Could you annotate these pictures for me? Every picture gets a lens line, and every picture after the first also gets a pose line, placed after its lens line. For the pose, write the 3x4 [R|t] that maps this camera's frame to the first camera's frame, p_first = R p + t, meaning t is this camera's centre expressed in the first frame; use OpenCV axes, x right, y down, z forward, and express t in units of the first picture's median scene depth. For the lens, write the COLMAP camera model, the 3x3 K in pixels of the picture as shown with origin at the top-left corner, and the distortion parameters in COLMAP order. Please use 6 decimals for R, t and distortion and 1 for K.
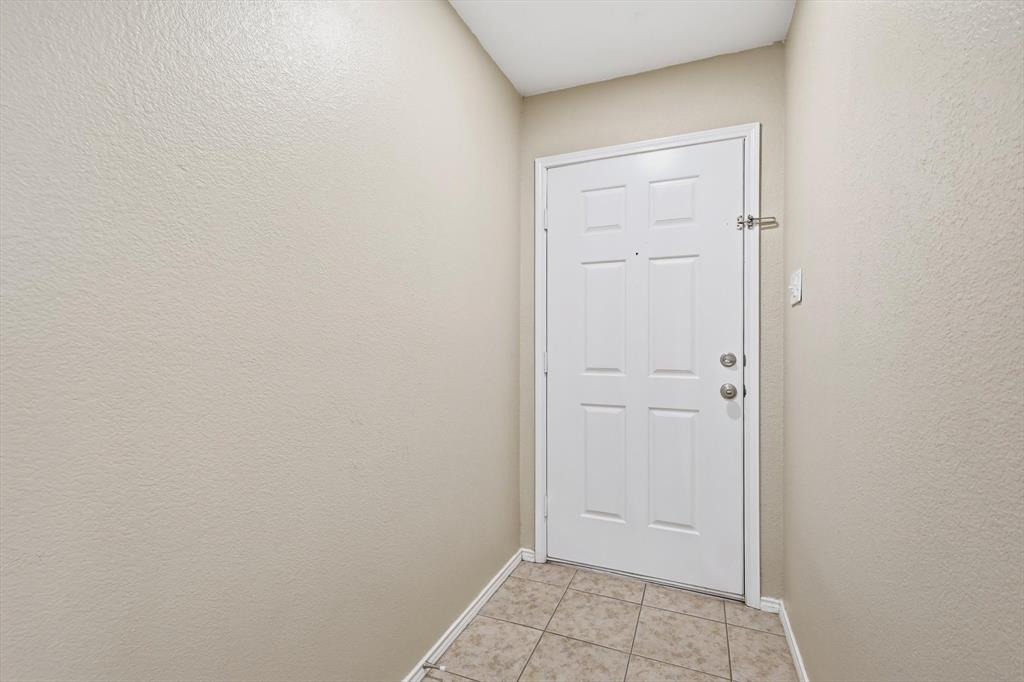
lens RADIAL K [[448.8, 0, 513.5], [0, 448.8, 341.2], [0, 0, 1]] dist [0.004905, 0.000200]
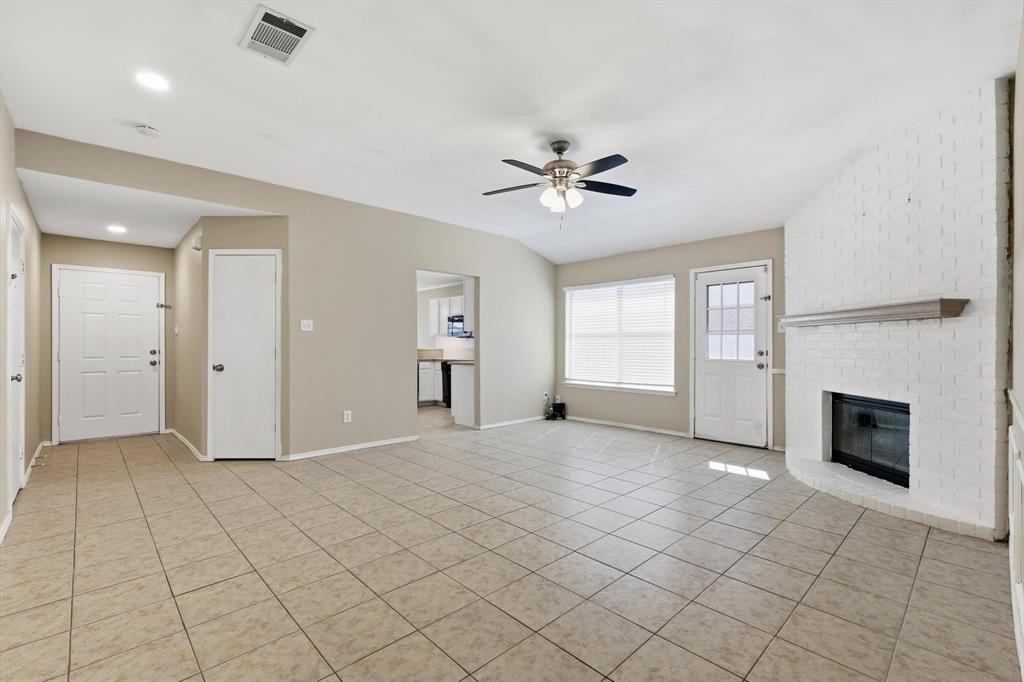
lens RADIAL K [[448.8, 0, 512.5], [0, 448.8, 341.4], [0, 0, 1]] dist [0.004905, 0.000200]
pose [[0.385135, -0.000404, 0.922860, -1.323878], [0.001786, 0.999998, -0.000308, -0.021466], [-0.922859, 0.001767, 0.385135, -2.283976]]
